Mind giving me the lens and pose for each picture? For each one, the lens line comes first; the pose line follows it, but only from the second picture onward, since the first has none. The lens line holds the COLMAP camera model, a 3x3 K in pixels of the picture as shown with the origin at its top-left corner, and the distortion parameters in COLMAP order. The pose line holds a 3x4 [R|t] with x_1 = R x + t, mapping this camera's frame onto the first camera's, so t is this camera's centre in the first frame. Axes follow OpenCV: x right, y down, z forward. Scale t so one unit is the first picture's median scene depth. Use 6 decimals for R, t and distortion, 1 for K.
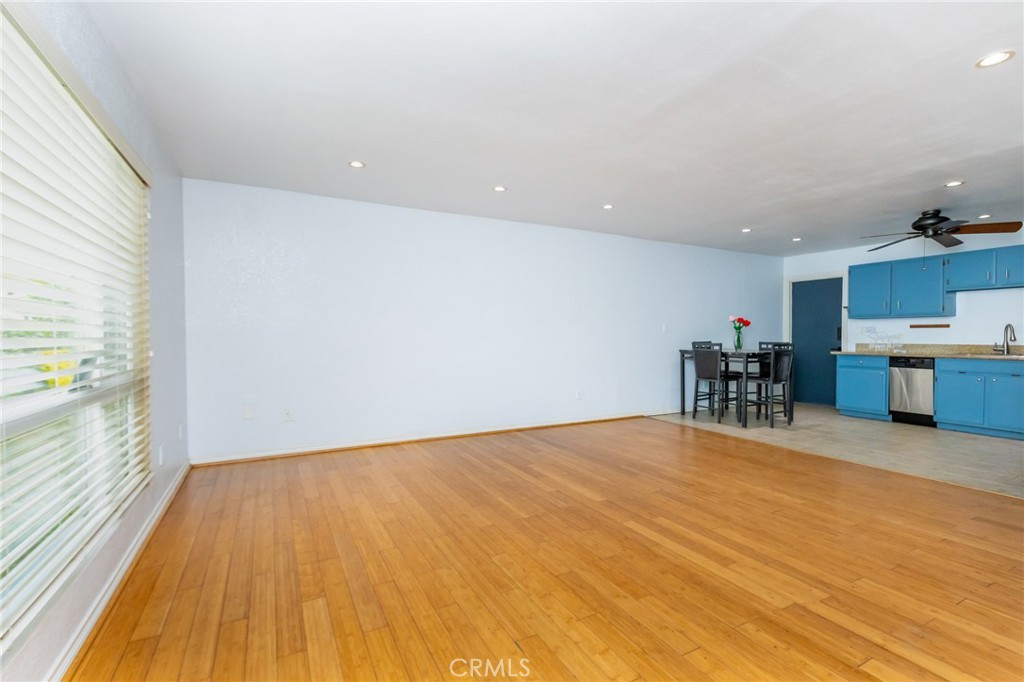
lens RADIAL K [[476.2, 0, 503.6], [0, 476.2, 340.5], [0, 0, 1]] dist [0.002069, -0.000967]
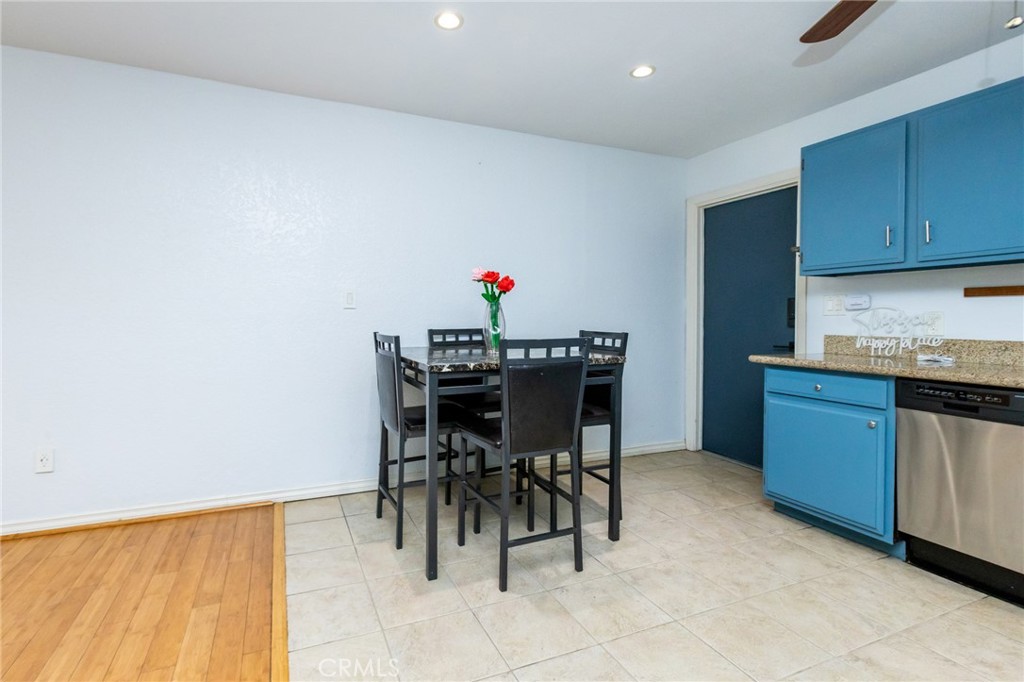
lens RADIAL K [[476.2, 0, 470.1], [0, 476.2, 320.2], [0, 0, 1]] dist [0.002069, -0.000967]
pose [[0.993892, 0.004125, -0.110280, 0.566609], [-0.004572, 0.999982, -0.003797, -0.005746], [0.110263, 0.004278, 0.993893, 0.652724]]
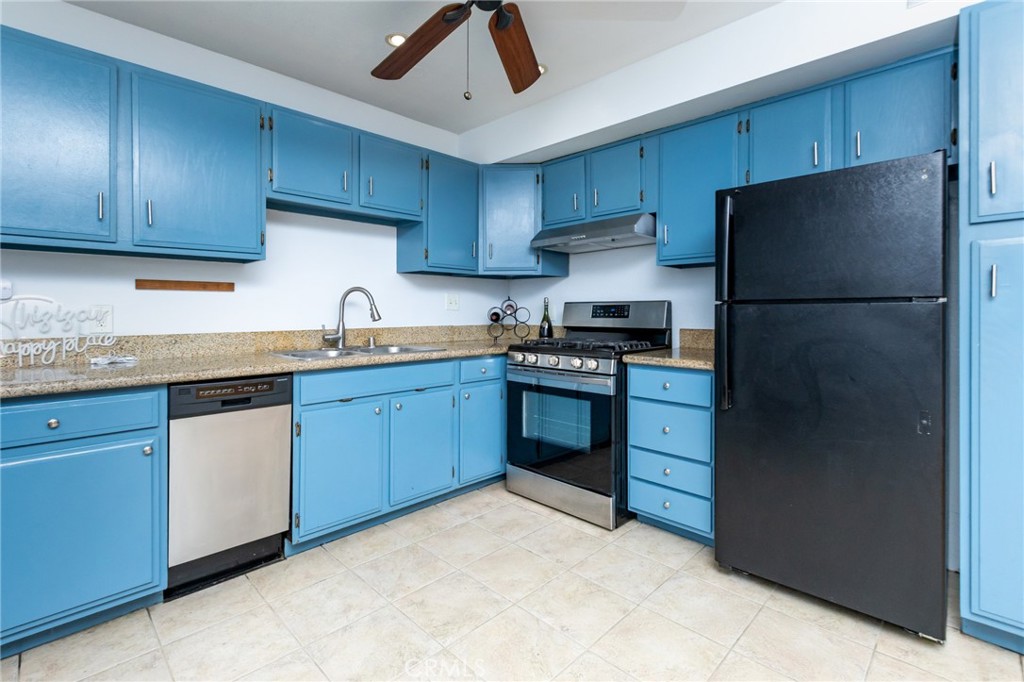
lens RADIAL K [[476.2, 0, 511.7], [0, 476.2, 313.5], [0, 0, 1]] dist [0.002069, -0.000967]
pose [[-0.287724, -0.006796, 0.957689, 0.499057], [0.013892, 0.999840, 0.011269, -0.010084], [-0.957613, 0.016547, -0.287584, 0.934097]]
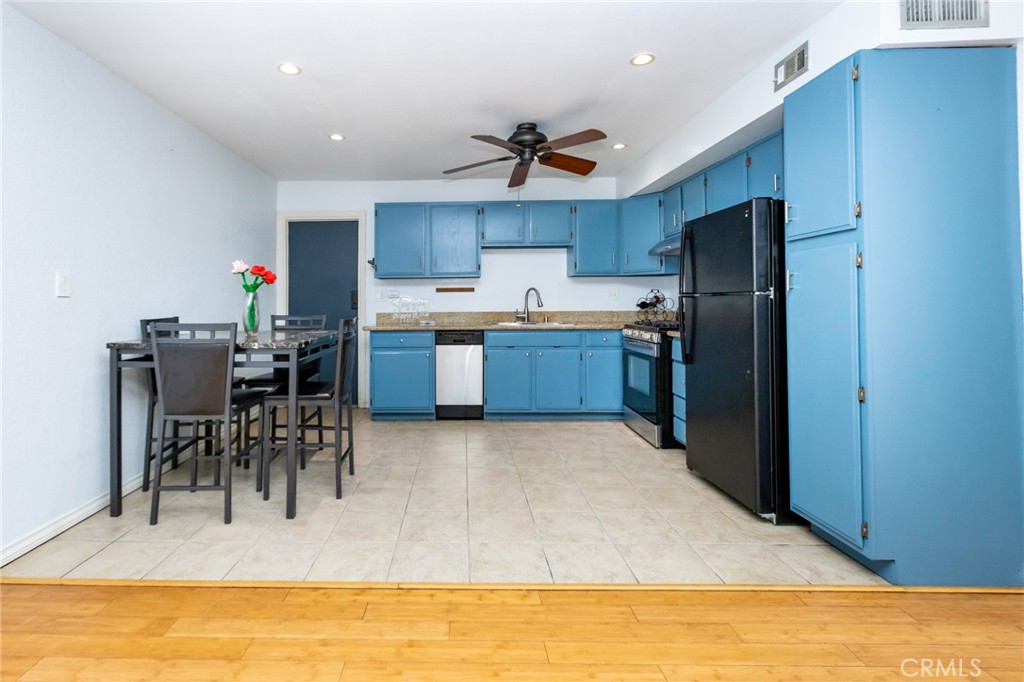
lens RADIAL K [[476.2, 0, 453.8], [0, 476.2, 293.9], [0, 0, 1]] dist [0.002069, -0.000967]
pose [[0.487167, 0.008991, 0.873262, 0.197925], [0.019165, 0.999596, -0.020983, -0.007194], [-0.873098, 0.026958, 0.486798, 0.655941]]
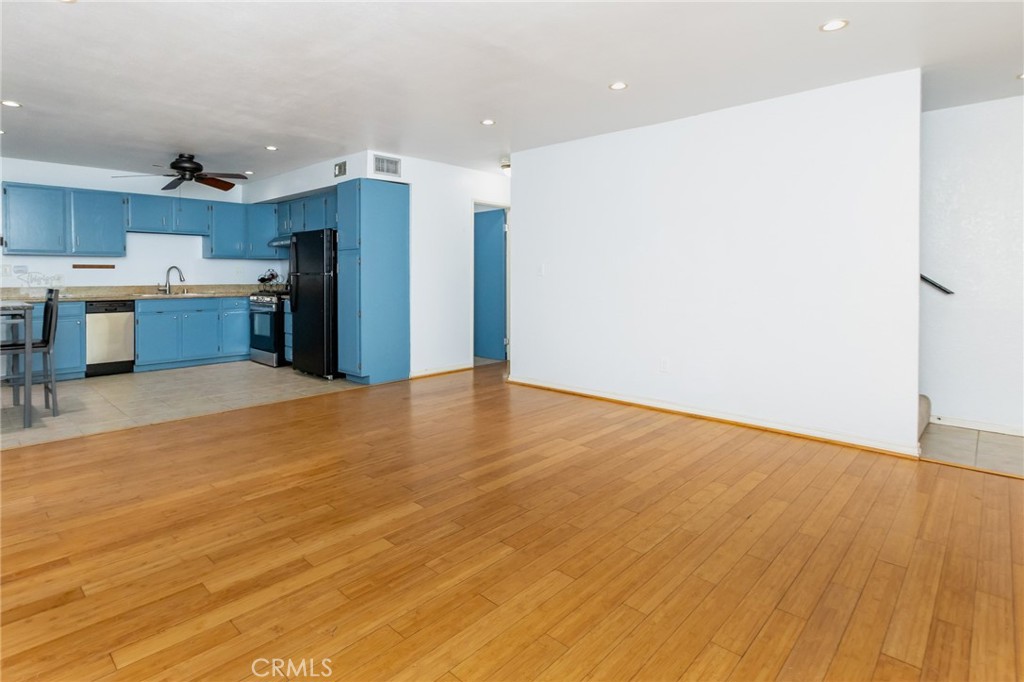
lens RADIAL K [[511.5, 0, 501.6], [0, 511.5, 286.3], [0, 0, 1]] dist [-0.004460, 0.000539]
pose [[-0.331474, -0.022567, 0.943195, -0.317393], [0.012799, 0.999514, 0.028412, -0.011036], [-0.943378, 0.021489, -0.331024, 0.633304]]
